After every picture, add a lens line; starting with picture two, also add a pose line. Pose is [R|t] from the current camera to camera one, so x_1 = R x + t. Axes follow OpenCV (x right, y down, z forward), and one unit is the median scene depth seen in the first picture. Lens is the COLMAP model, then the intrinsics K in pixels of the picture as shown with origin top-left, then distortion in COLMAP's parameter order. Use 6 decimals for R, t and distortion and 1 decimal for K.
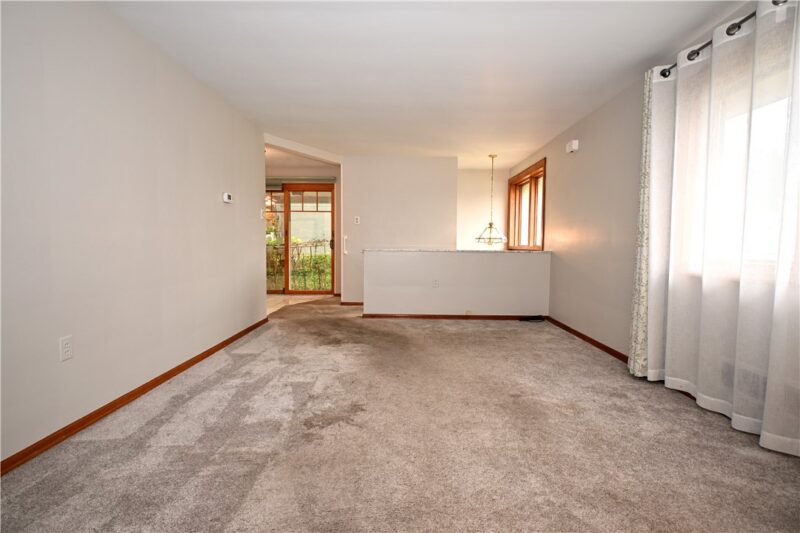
lens RADIAL K [[379.8, 0, 398.6], [0, 379.8, 269.6], [0, 0, 1]] dist [-0.003193, -0.000181]
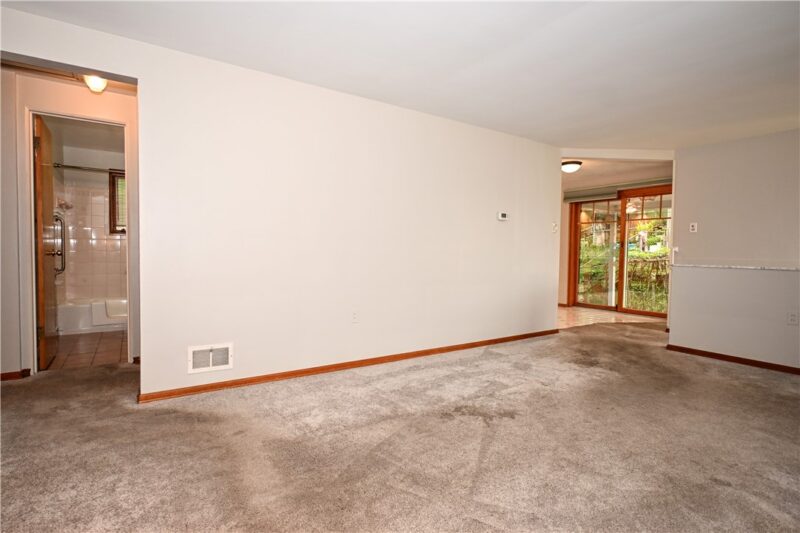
lens RADIAL K [[388.8, 0, 398.0], [0, 388.8, 265.2], [0, 0, 1]] dist [0.000900, 0.000459]
pose [[0.584500, 0.031904, -0.810766, 0.478032], [-0.065309, 0.997834, -0.007817, -0.014419], [0.808761, 0.057520, 0.585318, 0.085003]]
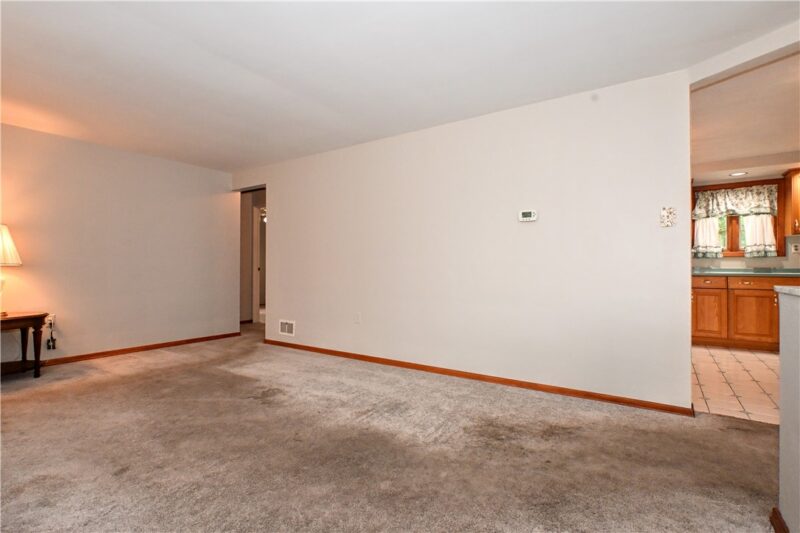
lens RADIAL K [[388.8, 0, 398.0], [0, 388.8, 265.2], [0, 0, 1]] dist [0.000900, 0.000459]
pose [[-0.515671, -0.013454, -0.856681, 0.662196], [-0.061547, 0.997875, 0.021376, -0.113626], [0.854573, 0.063749, -0.515404, 1.767141]]
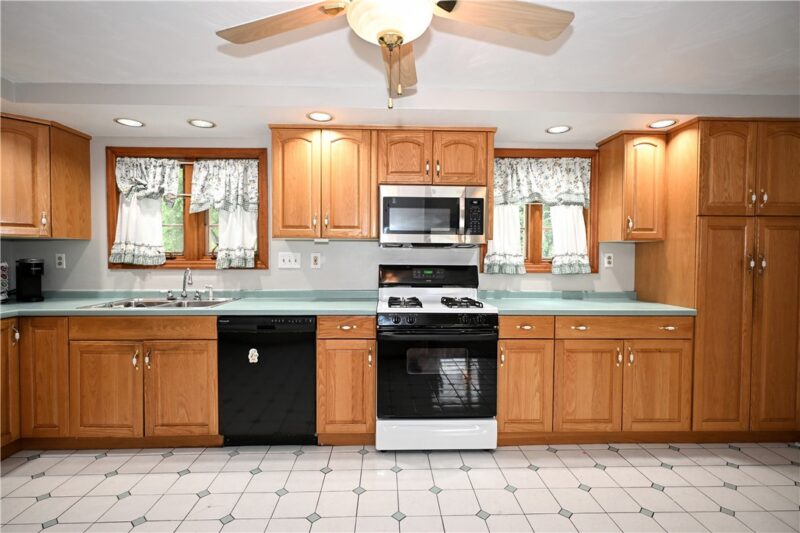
lens RADIAL K [[388.8, 0, 398.0], [0, 388.8, 265.2], [0, 0, 1]] dist [0.000900, 0.000459]
pose [[0.087516, 0.021247, -0.995936, -0.895154], [-0.072832, 0.997233, 0.014874, -0.238069], [0.993497, 0.071234, 0.088821, 1.660660]]
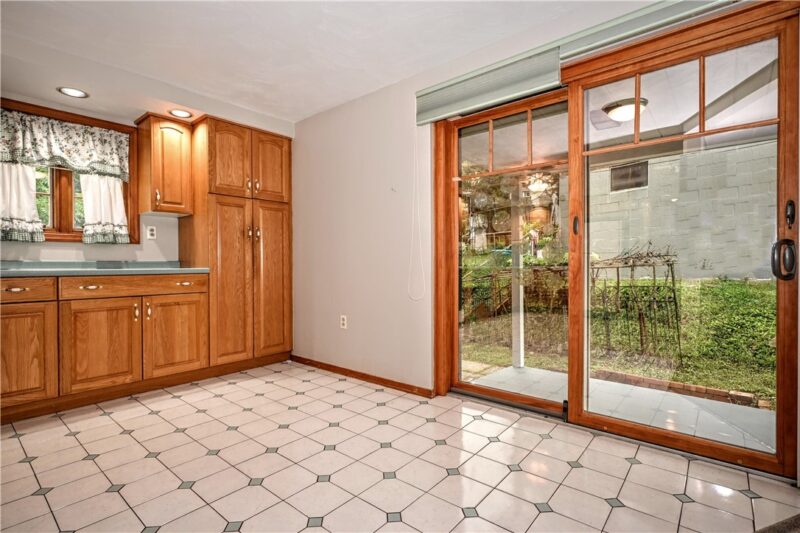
lens RADIAL K [[388.8, 0, 398.0], [0, 388.8, 265.2], [0, 0, 1]] dist [0.000900, 0.000459]
pose [[0.795165, -0.006366, -0.606360, -0.565382], [-0.030491, 0.998260, -0.050467, -0.123201], [0.605626, 0.058618, 0.793587, 1.910725]]
